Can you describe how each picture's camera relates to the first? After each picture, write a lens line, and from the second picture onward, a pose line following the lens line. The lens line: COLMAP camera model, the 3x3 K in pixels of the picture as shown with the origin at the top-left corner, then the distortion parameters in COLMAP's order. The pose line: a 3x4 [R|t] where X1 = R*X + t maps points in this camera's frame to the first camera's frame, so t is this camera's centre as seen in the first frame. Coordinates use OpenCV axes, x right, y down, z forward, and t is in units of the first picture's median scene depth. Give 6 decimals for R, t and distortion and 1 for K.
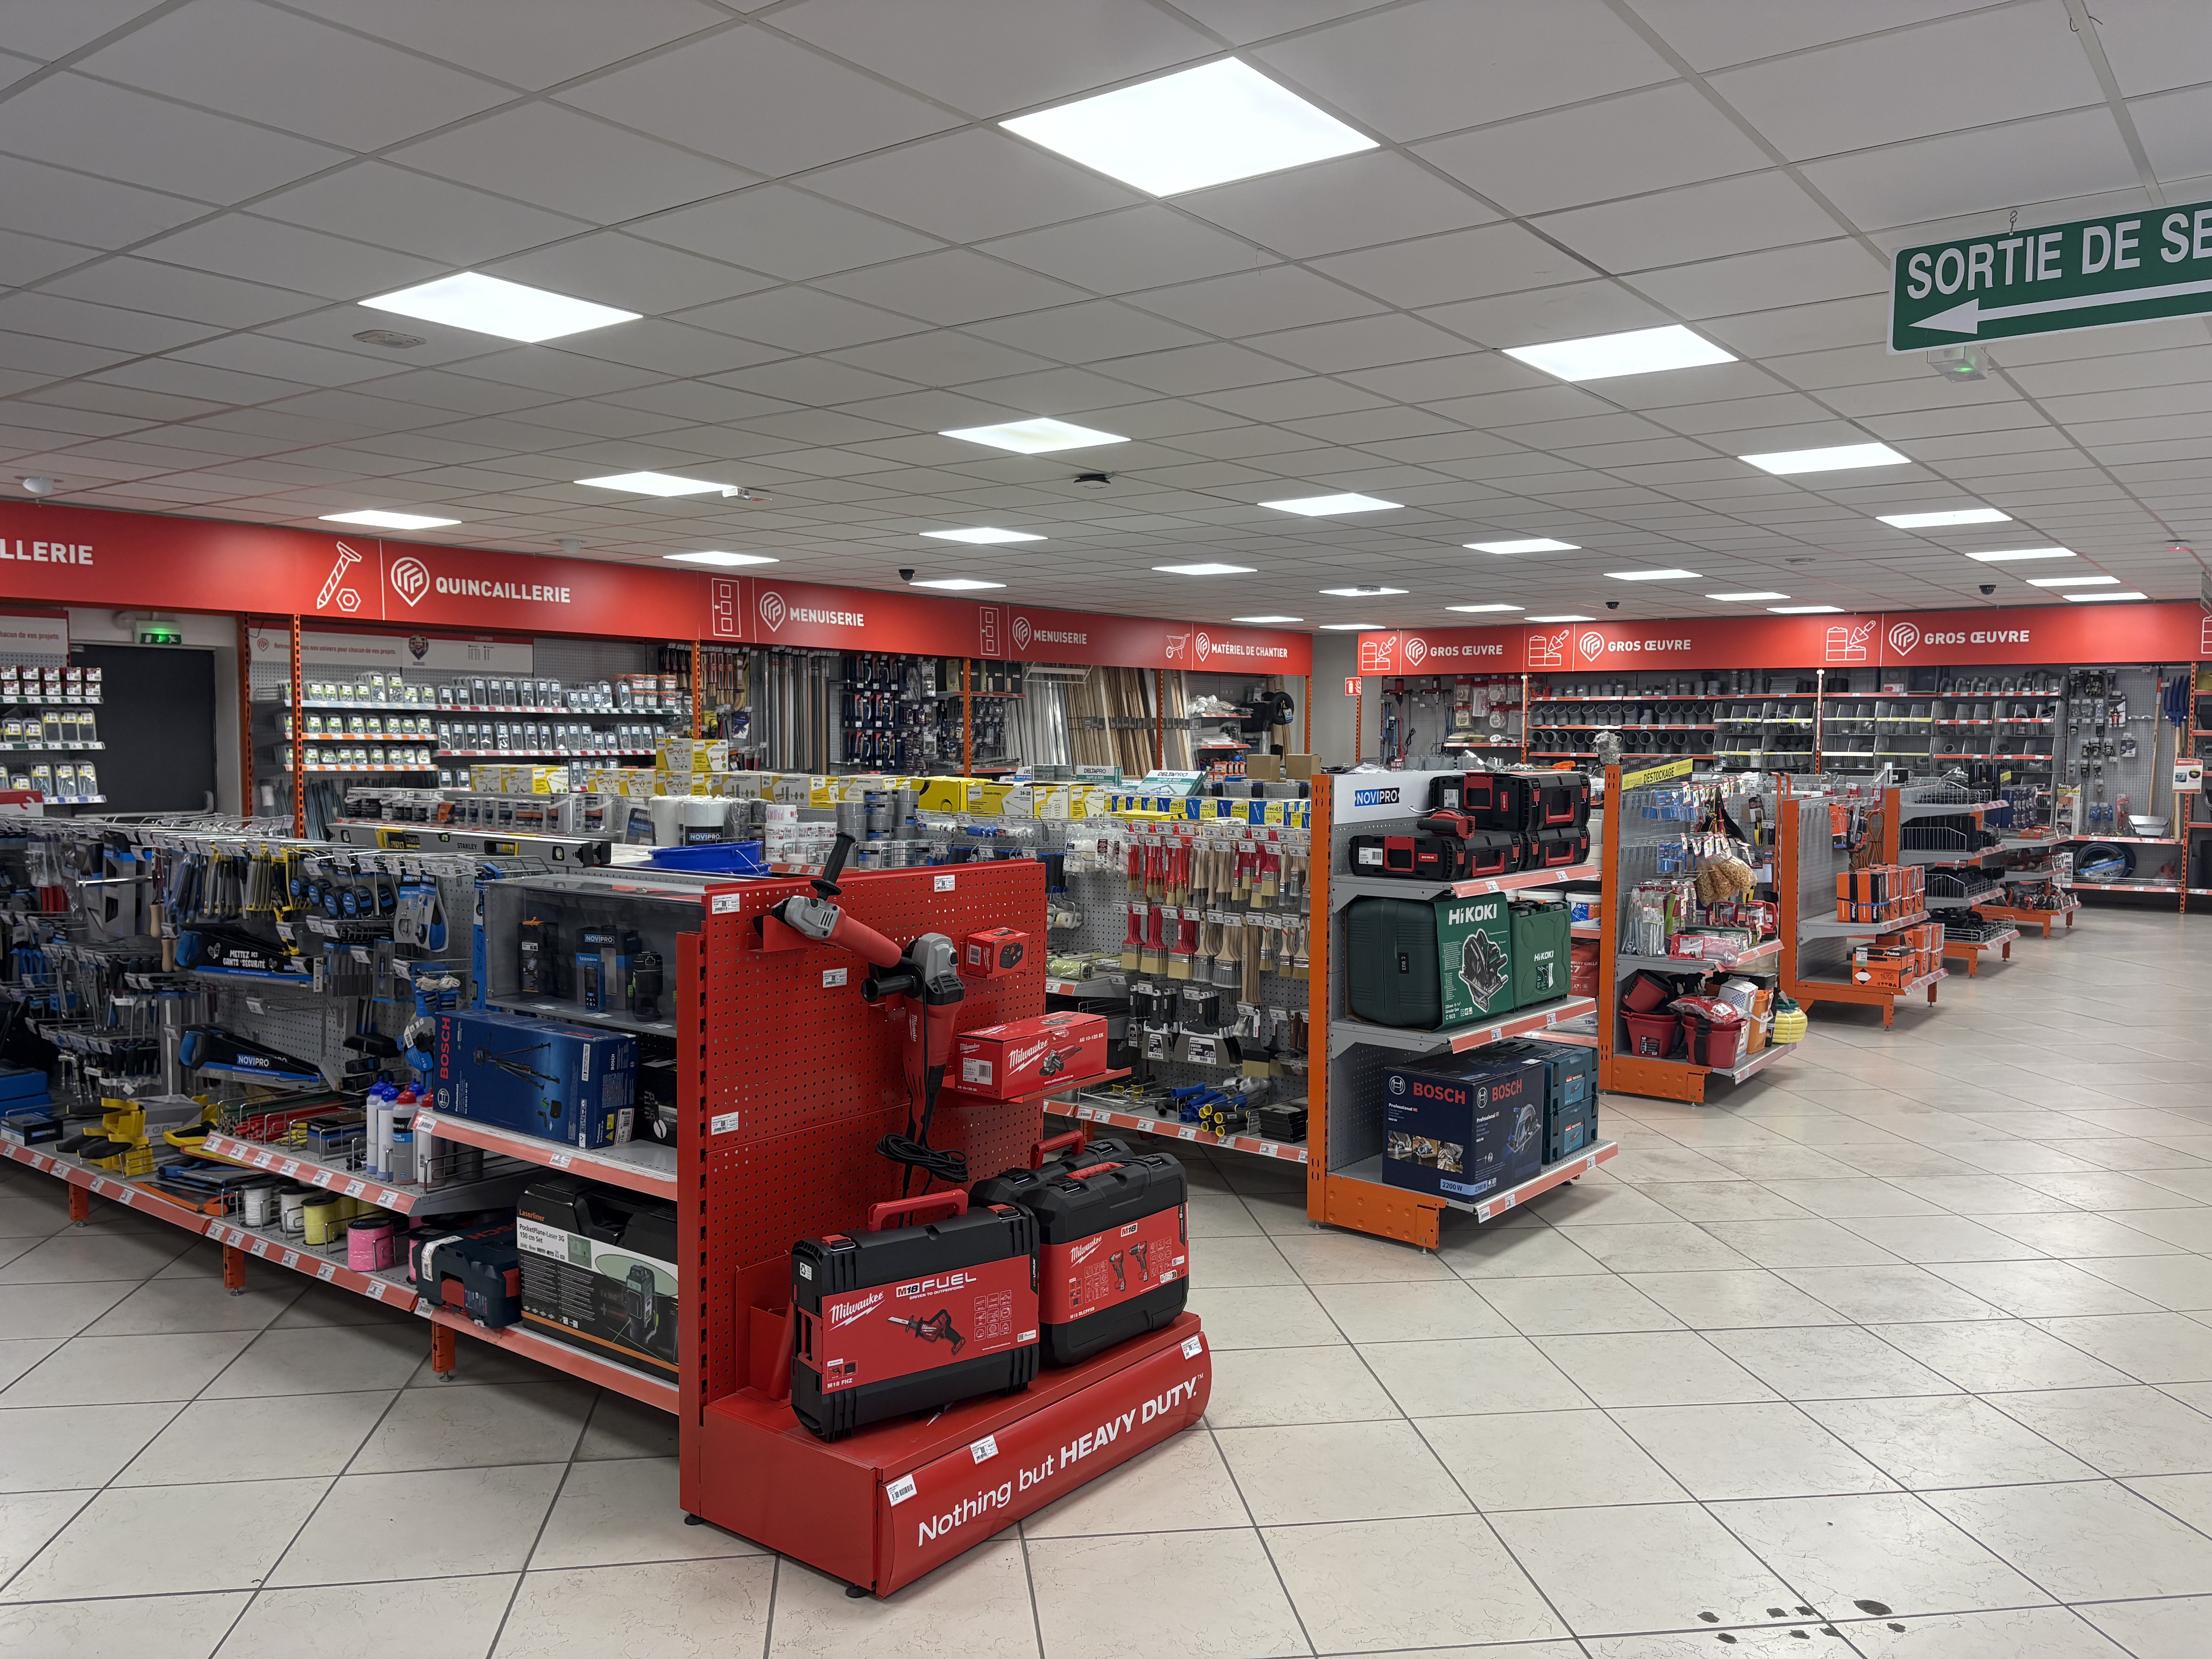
lens RADIAL K [[1664.3, 0, 1105.6], [0, 1664.3, 835.5], [0, 0, 1]] dist [0.059699, -0.060602]
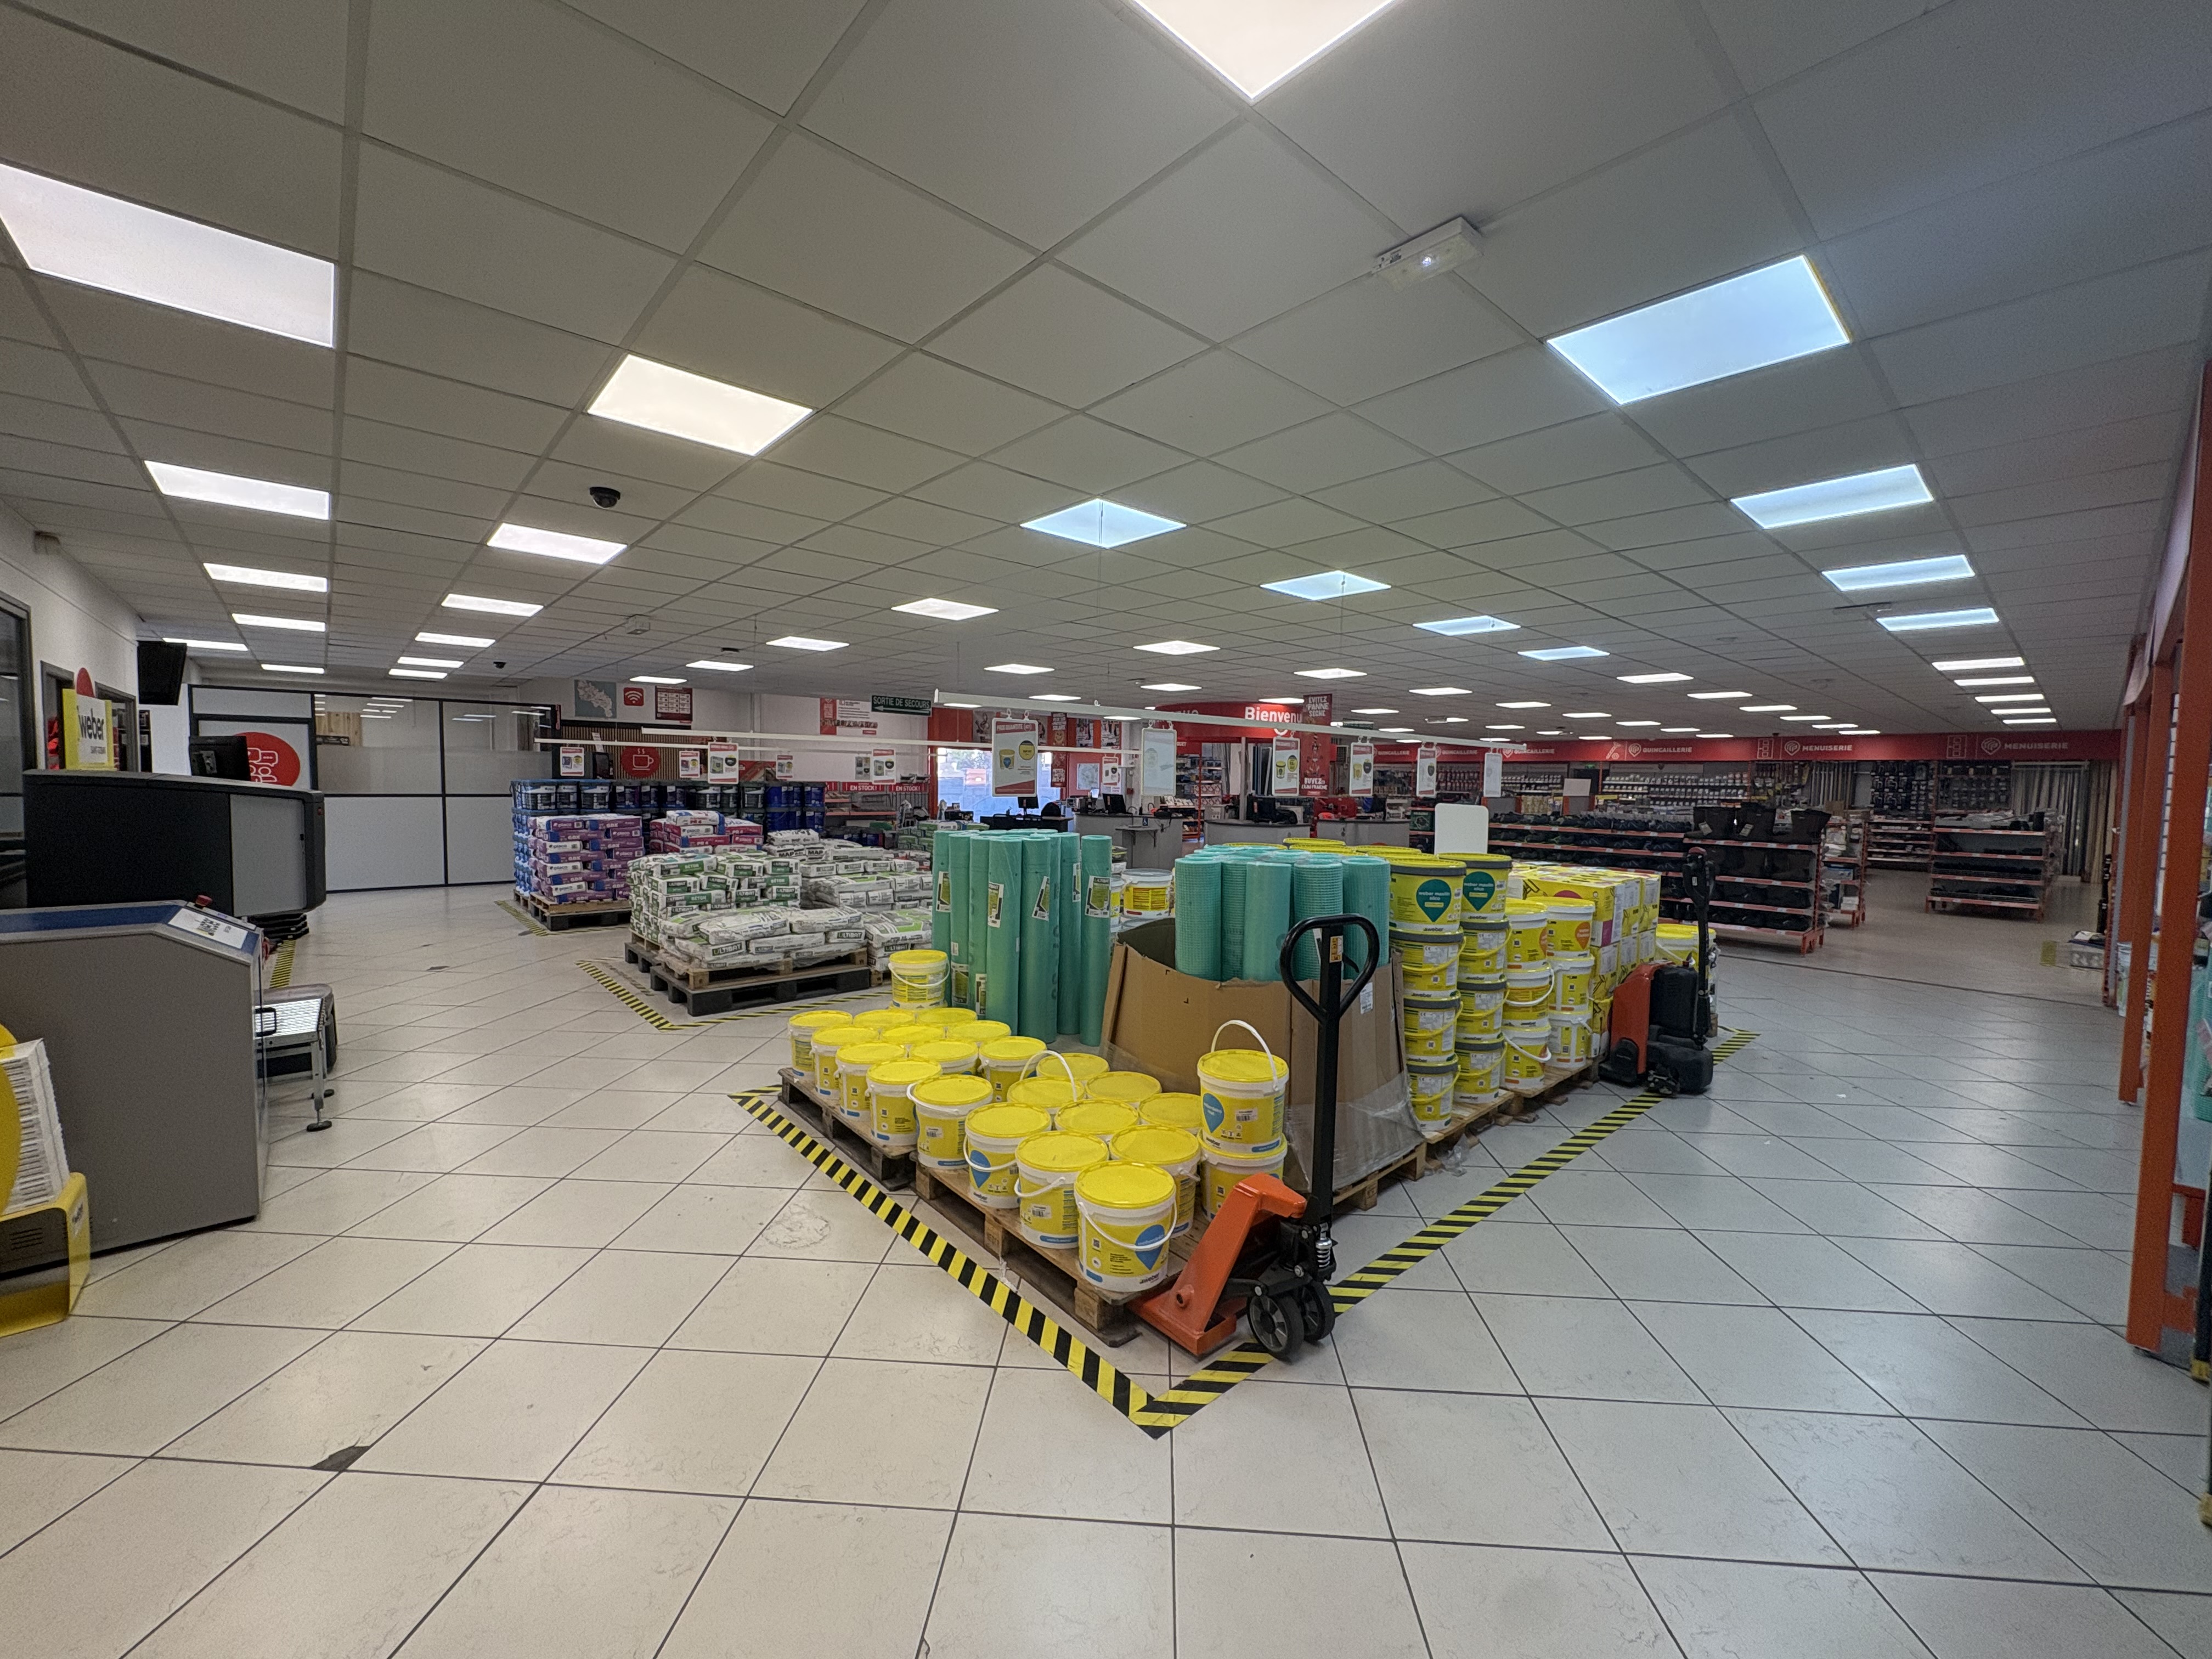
lens RADIAL K [[881.4, 0, 1106.4], [0, 881.4, 828.6], [0, 0, 1]] dist [-0.001253, 0.000637]
pose [[-0.191587, 0.045596, -0.980416, 1.772595], [-0.079516, 0.994916, 0.061808, -0.003885], [0.978249, 0.089800, -0.186987, 0.226638]]
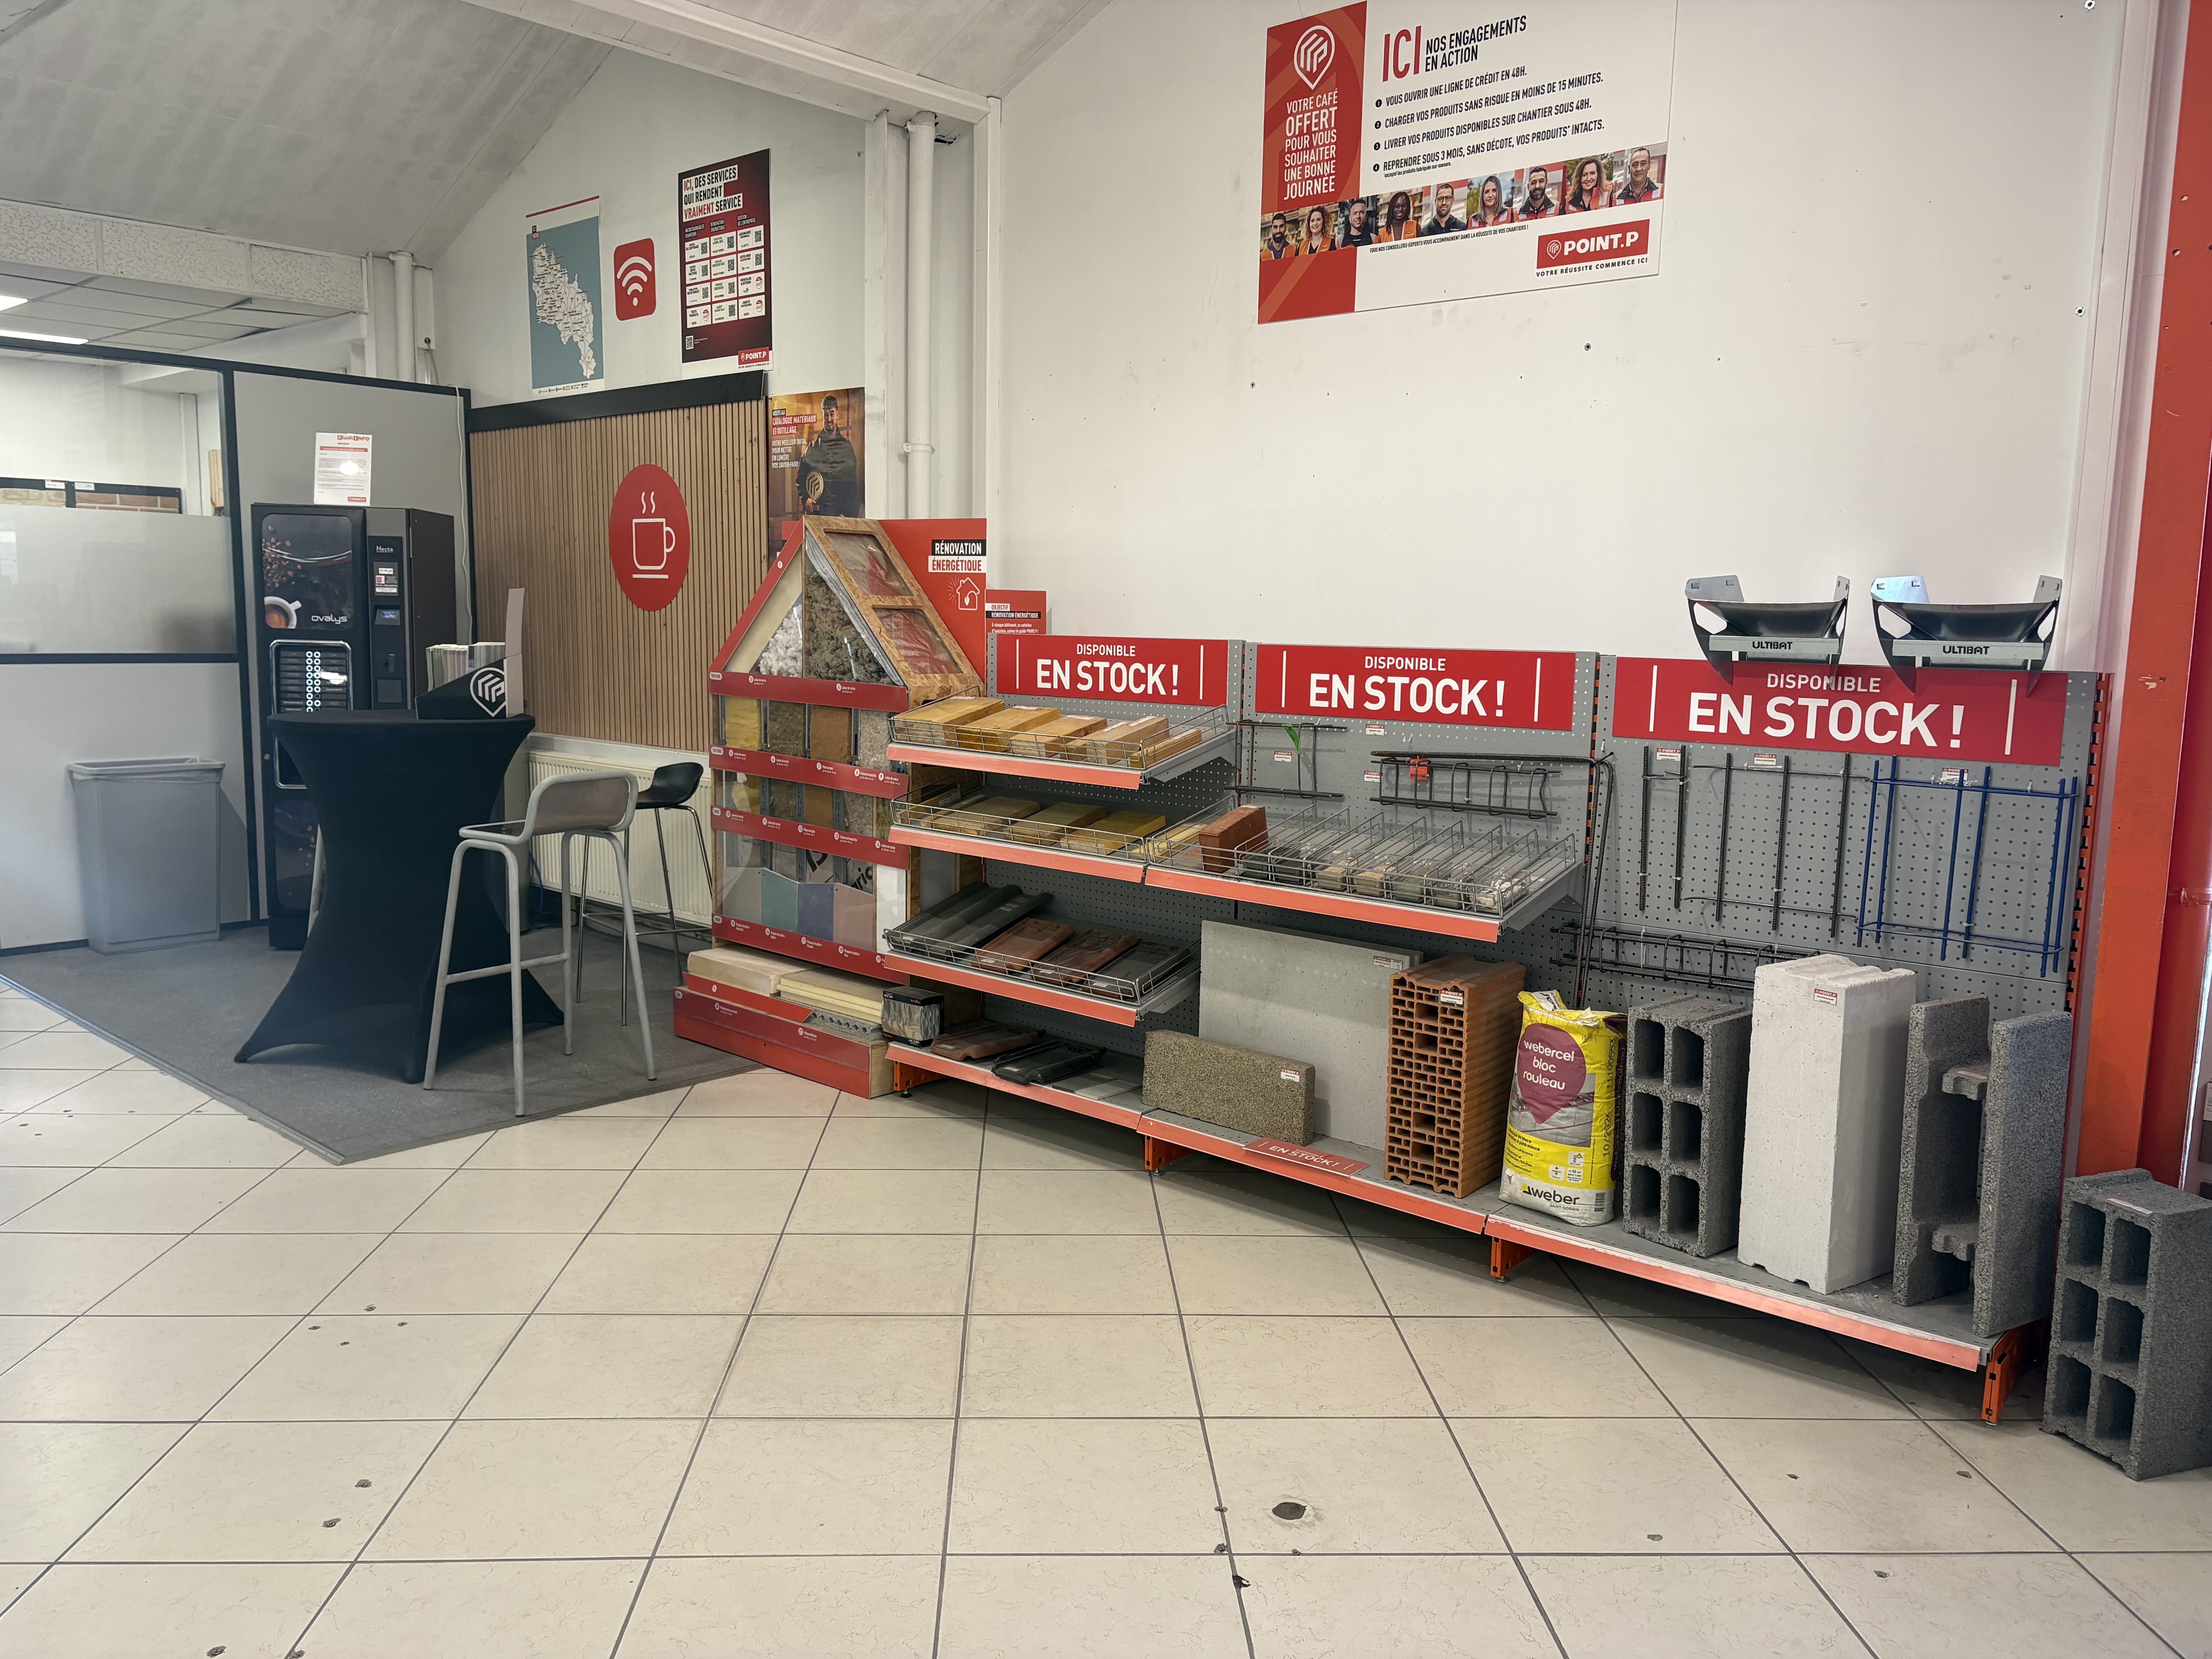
lens RADIAL K [[1664.3, 0, 1116.5], [0, 1664.3, 827.2], [0, 0, 1]] dist [0.059699, -0.060602]
pose [[-0.996062, -0.038157, 0.080027, 0.292159], [-0.022236, 0.981312, 0.191132, 0.014314], [-0.085825, 0.188600, -0.978297, -0.121130]]
